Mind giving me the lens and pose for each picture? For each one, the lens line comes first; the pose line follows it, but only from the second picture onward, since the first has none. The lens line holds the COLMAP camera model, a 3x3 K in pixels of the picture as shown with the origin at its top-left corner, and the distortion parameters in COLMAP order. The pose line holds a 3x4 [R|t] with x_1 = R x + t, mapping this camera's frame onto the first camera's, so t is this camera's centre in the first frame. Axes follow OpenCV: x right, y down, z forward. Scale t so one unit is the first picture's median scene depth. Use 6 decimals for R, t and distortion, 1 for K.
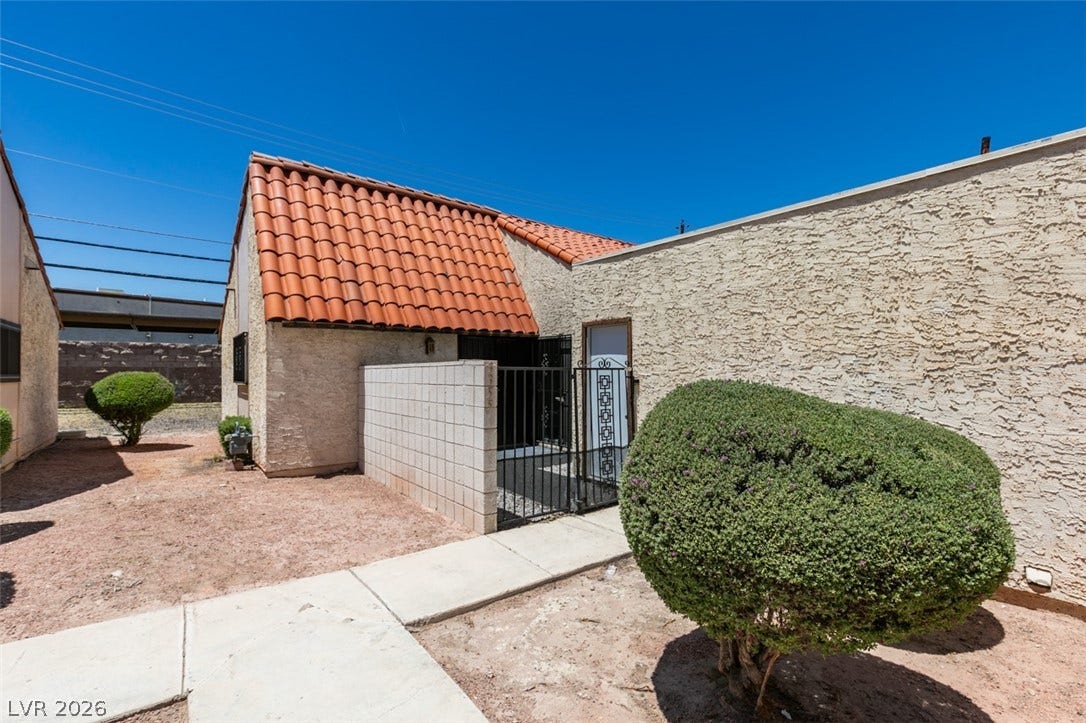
lens RADIAL K [[486.6, 0, 544.4], [0, 486.6, 364.2], [0, 0, 1]] dist [0.004154, -0.000645]
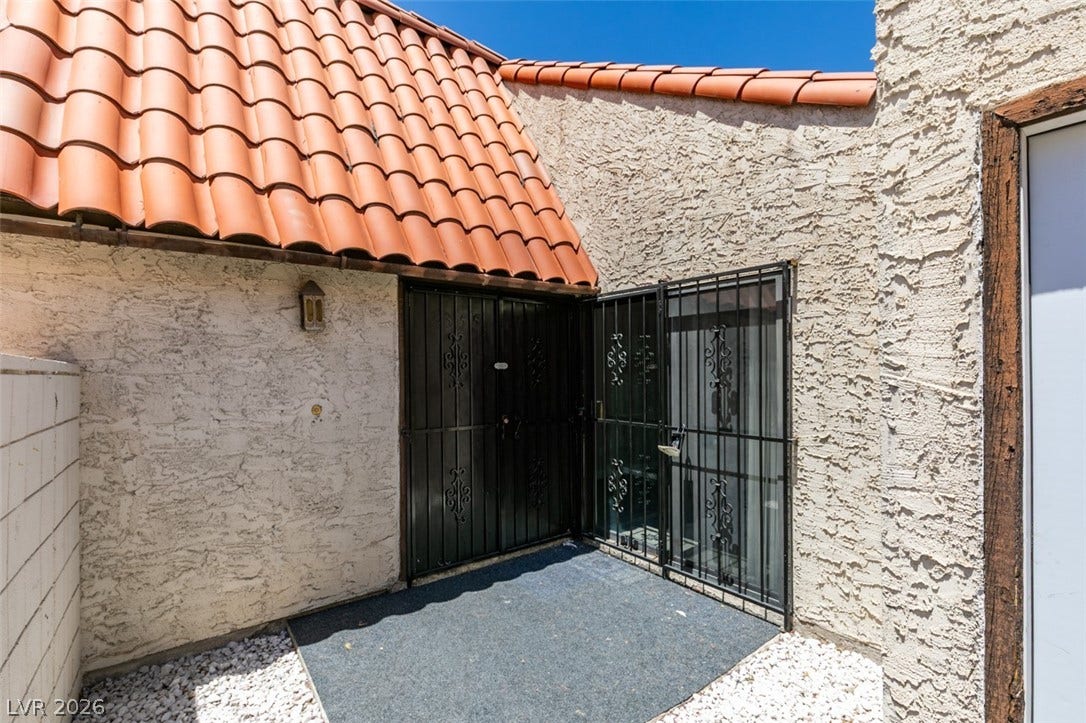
lens RADIAL K [[486.6, 0, 542.3], [0, 486.6, 367.5], [0, 0, 1]] dist [0.004154, -0.000645]
pose [[0.999909, -0.005614, -0.012273, -0.057406], [0.005696, 0.999962, 0.006656, 0.005049], [0.012235, -0.006725, 0.999903, 0.584147]]
